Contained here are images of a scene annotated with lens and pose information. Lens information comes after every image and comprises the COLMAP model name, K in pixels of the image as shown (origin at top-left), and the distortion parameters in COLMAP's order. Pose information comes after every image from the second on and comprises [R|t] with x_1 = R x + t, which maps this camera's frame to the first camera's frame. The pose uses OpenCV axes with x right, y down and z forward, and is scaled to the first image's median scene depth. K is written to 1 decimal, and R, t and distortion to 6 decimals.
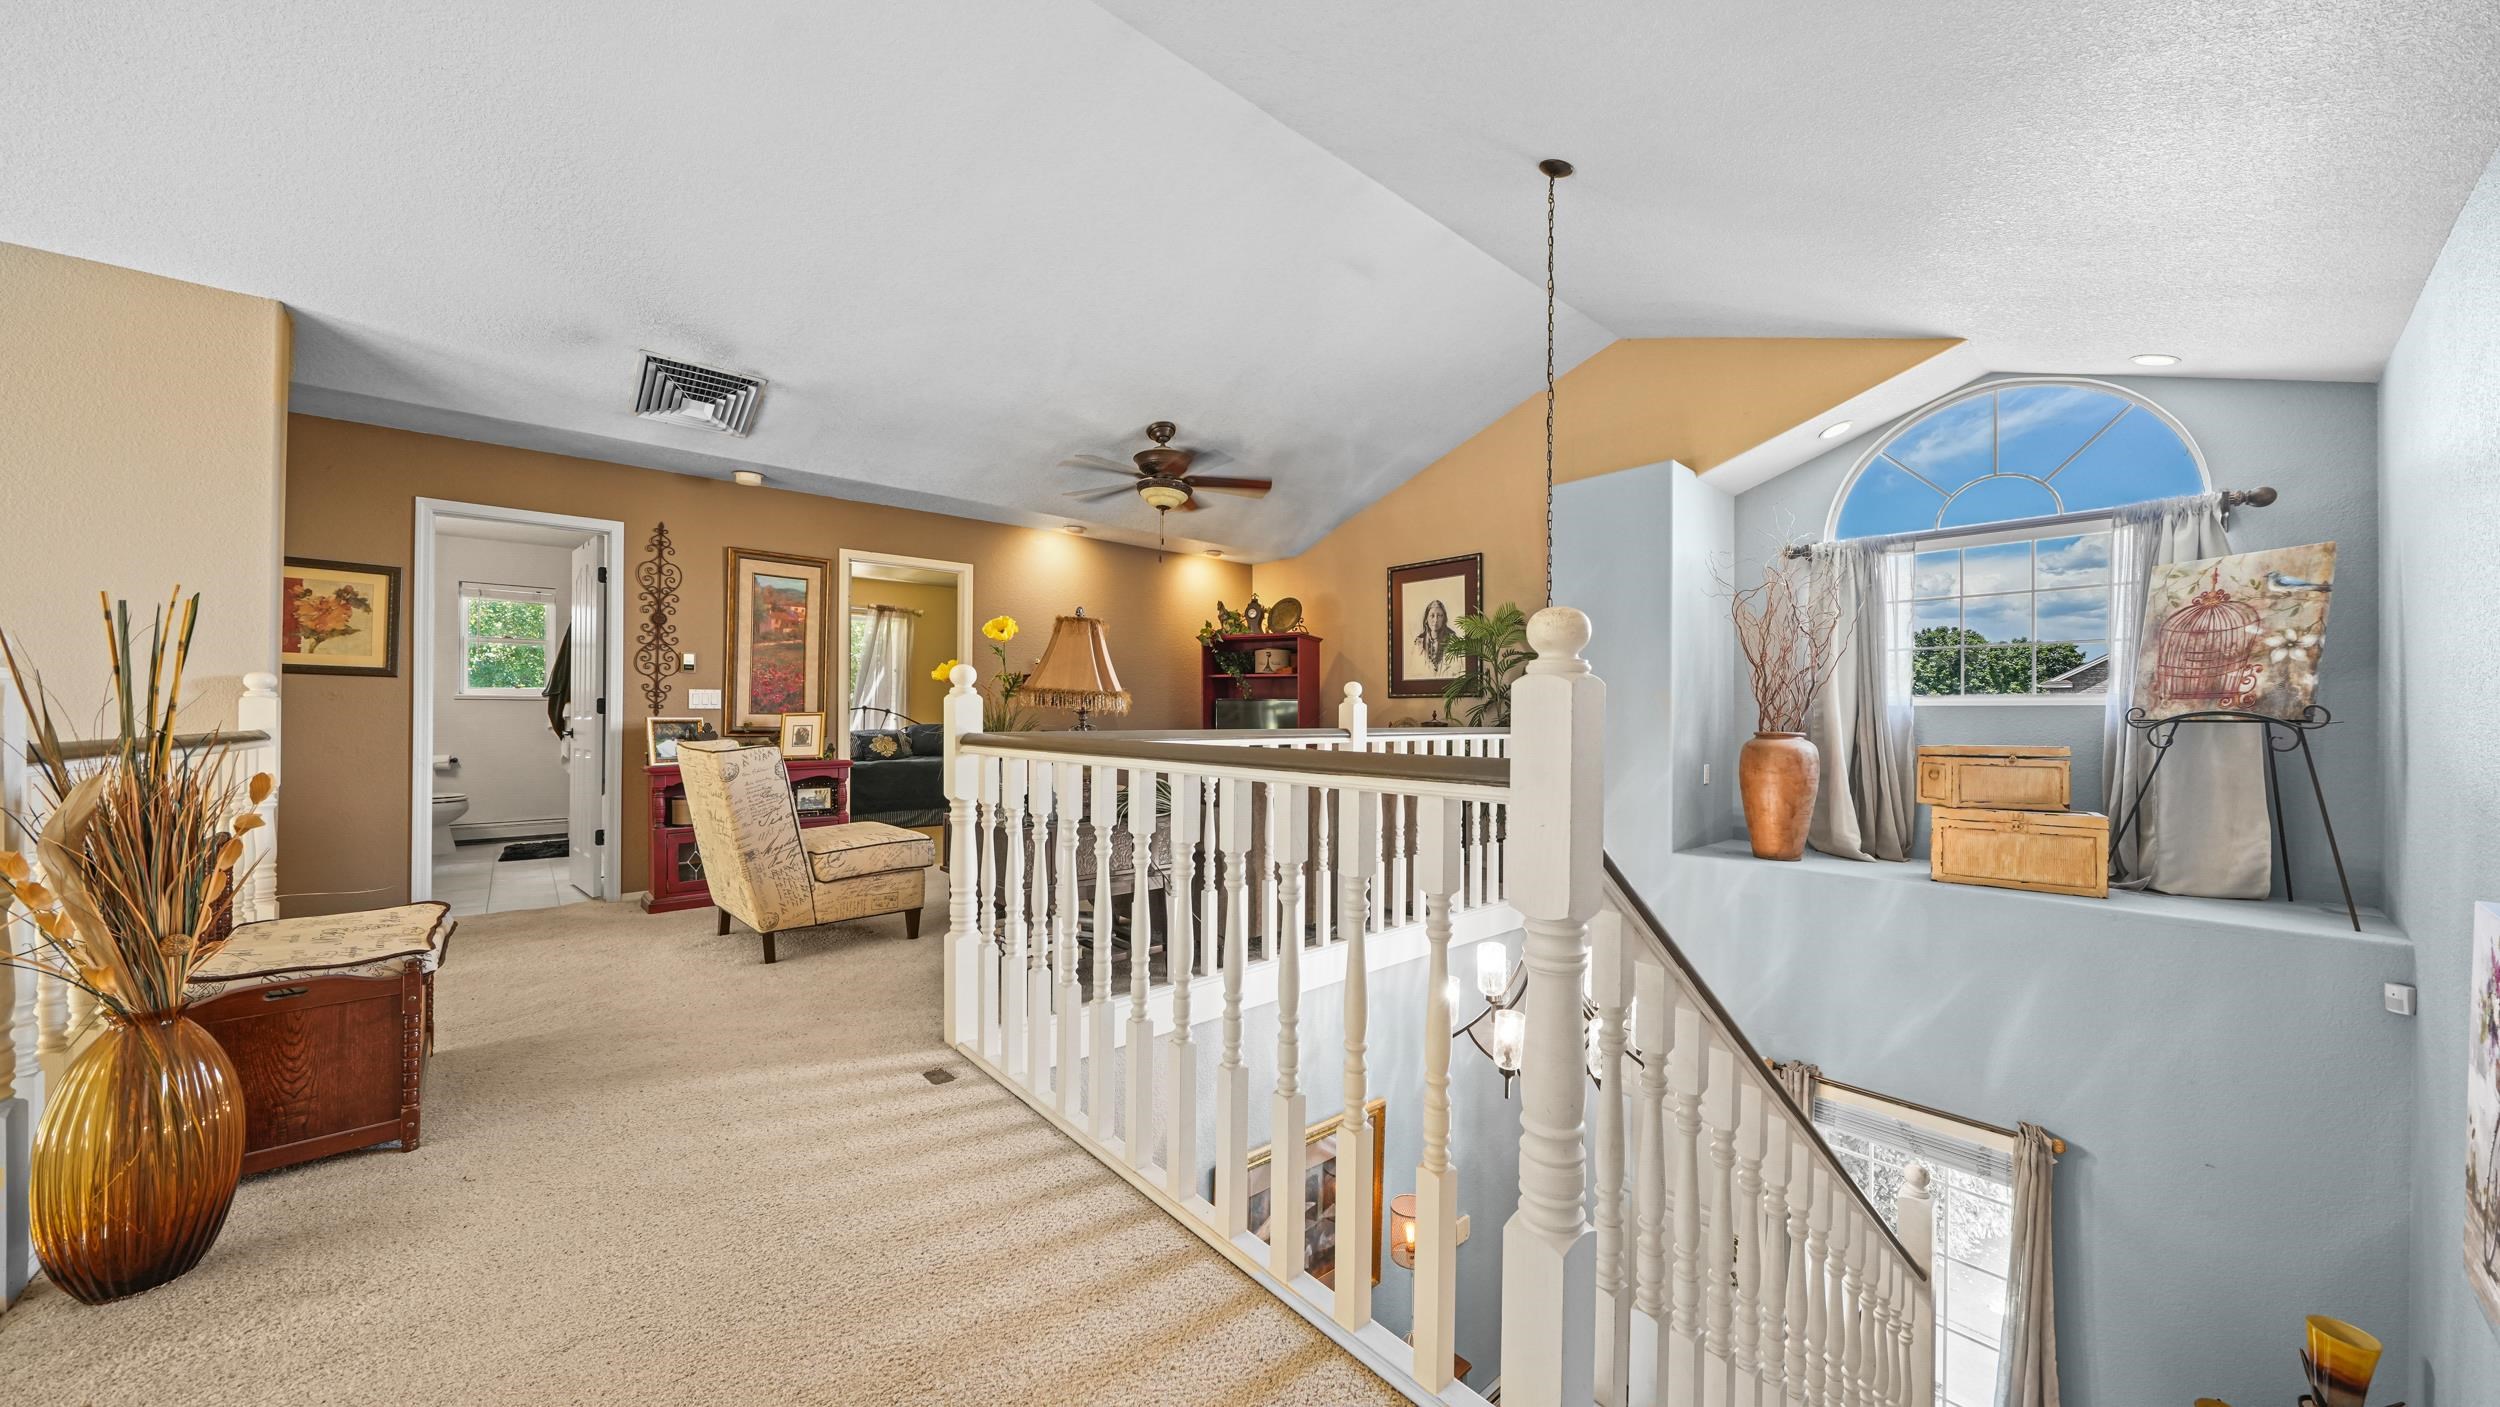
lens RADIAL K [[847.7, 0, 1245.8], [0, 847.7, 710.2], [0, 0, 1]] dist [-0.002041, -0.000191]
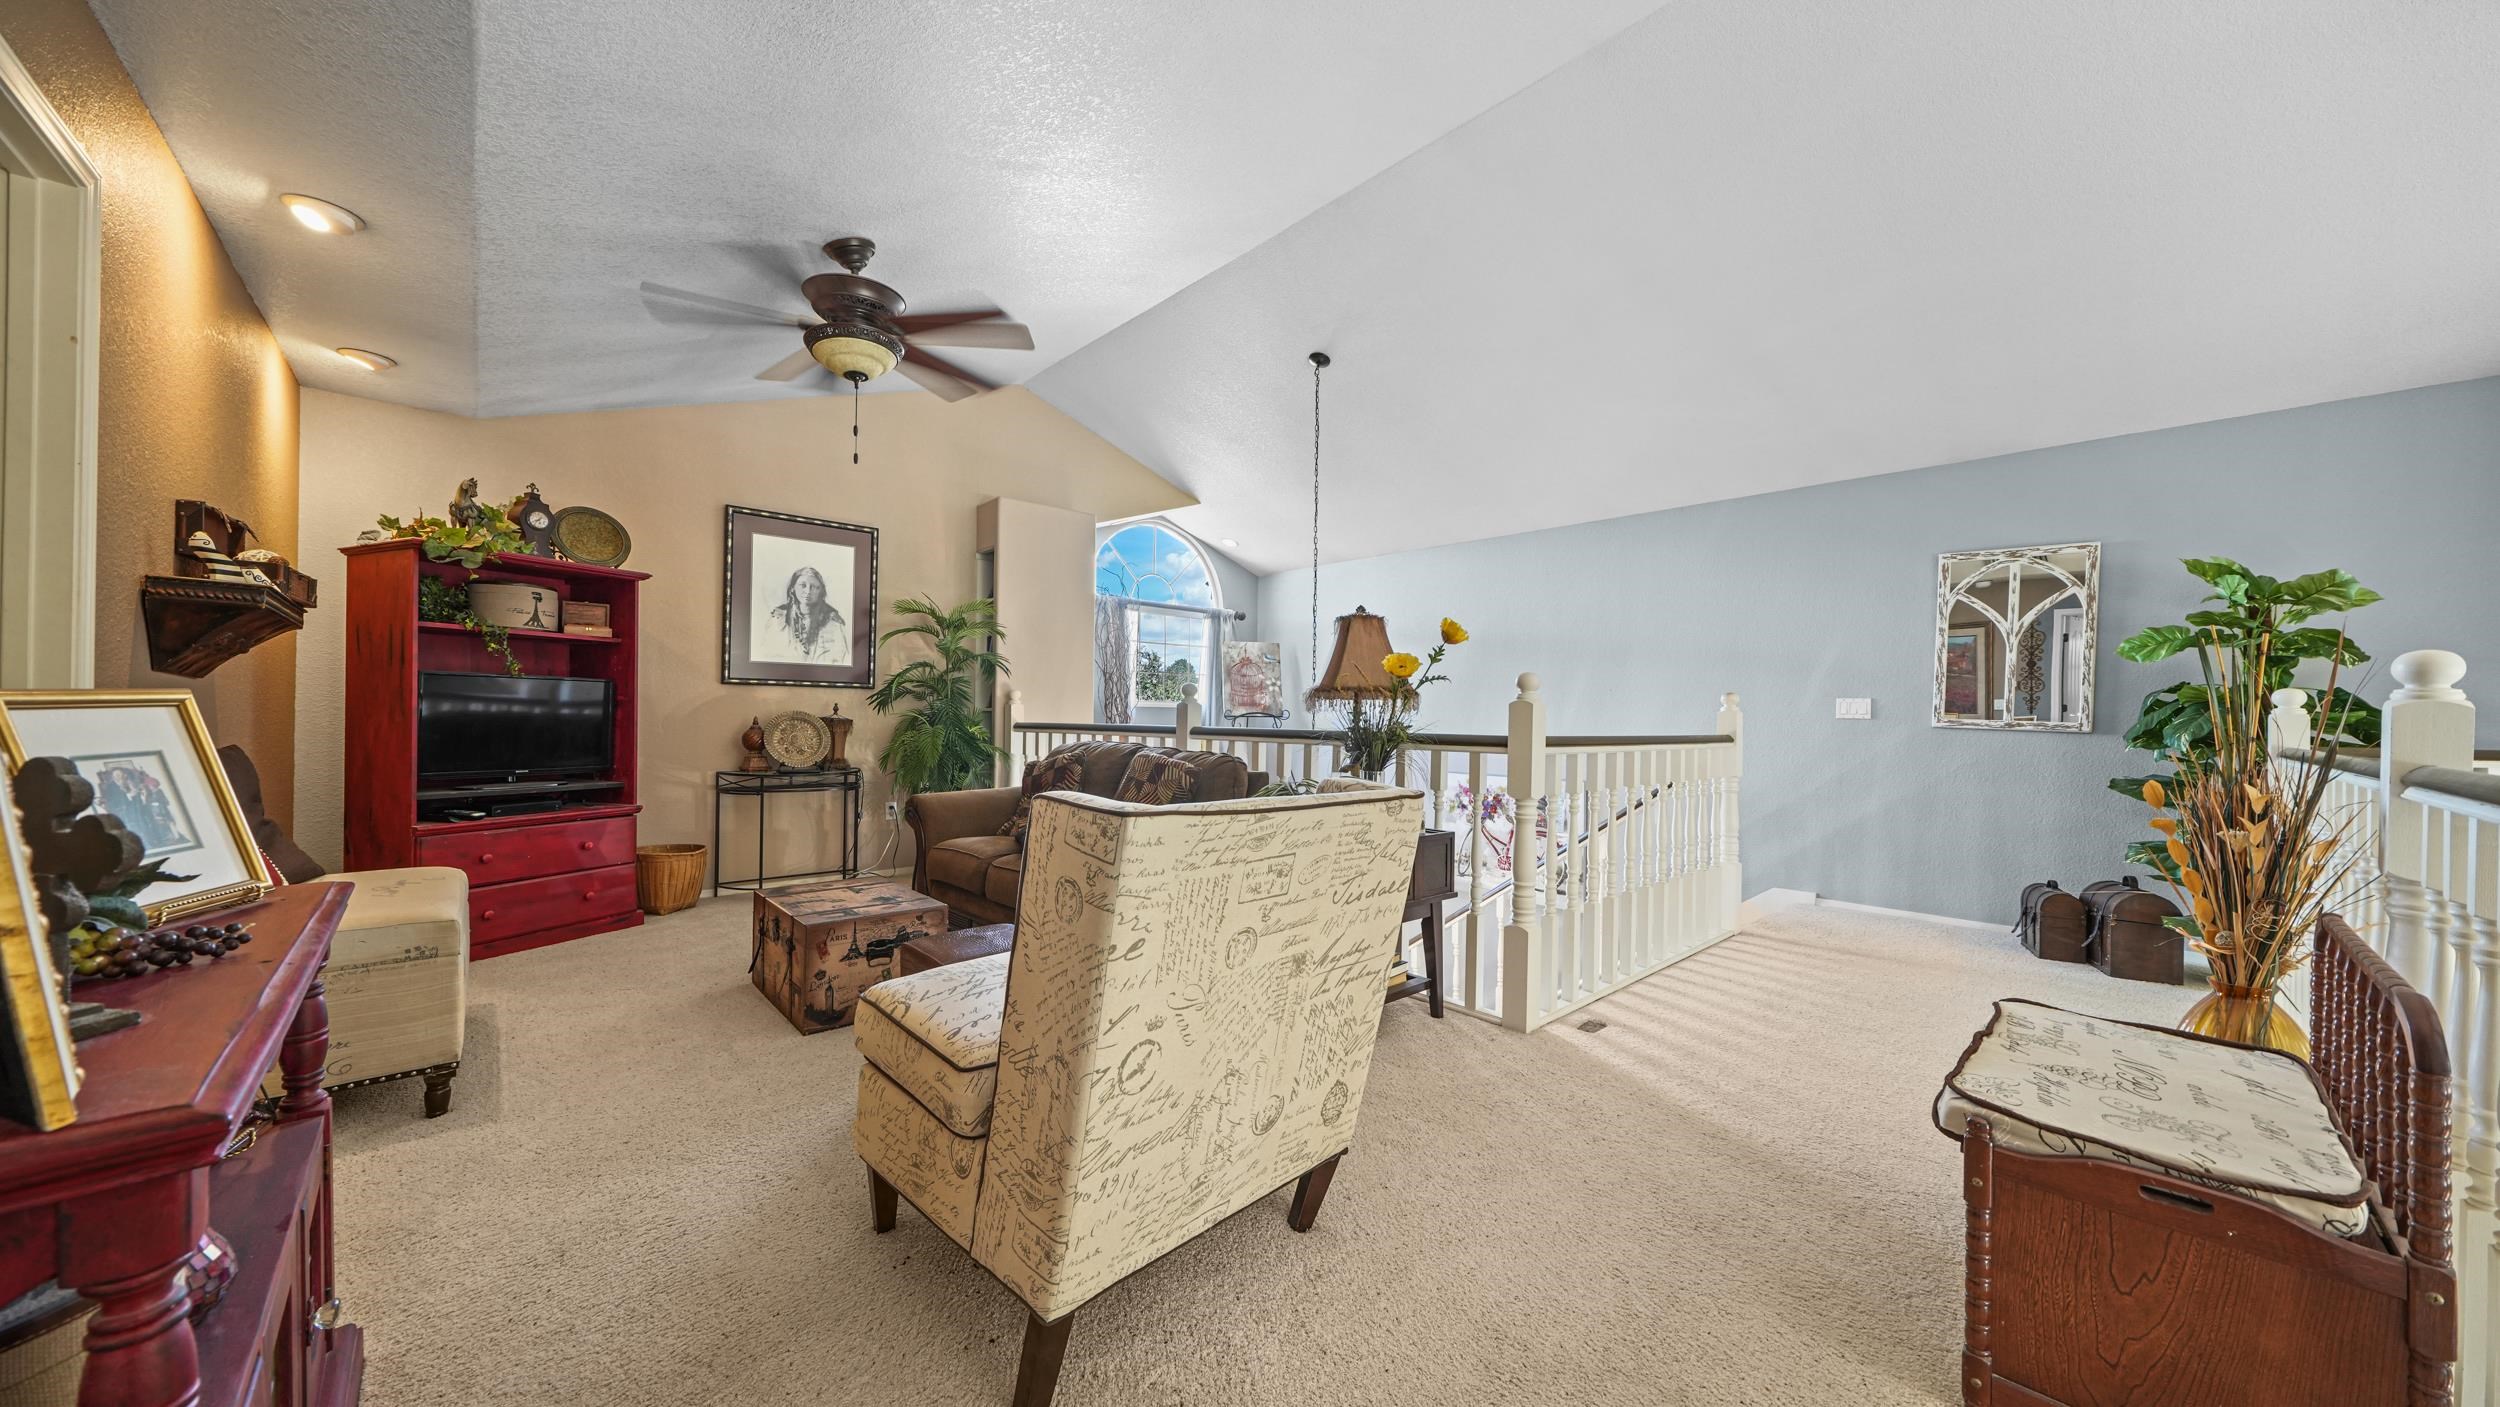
lens RADIAL K [[847.7, 0, 1245.8], [0, 847.7, 710.2], [0, 0, 1]] dist [-0.002041, -0.000191]
pose [[-0.028044, 0.004783, 0.999595, -1.169730], [-0.016985, 0.999842, -0.005261, 0.009297], [-0.999462, -0.017125, -0.027959, 1.170468]]
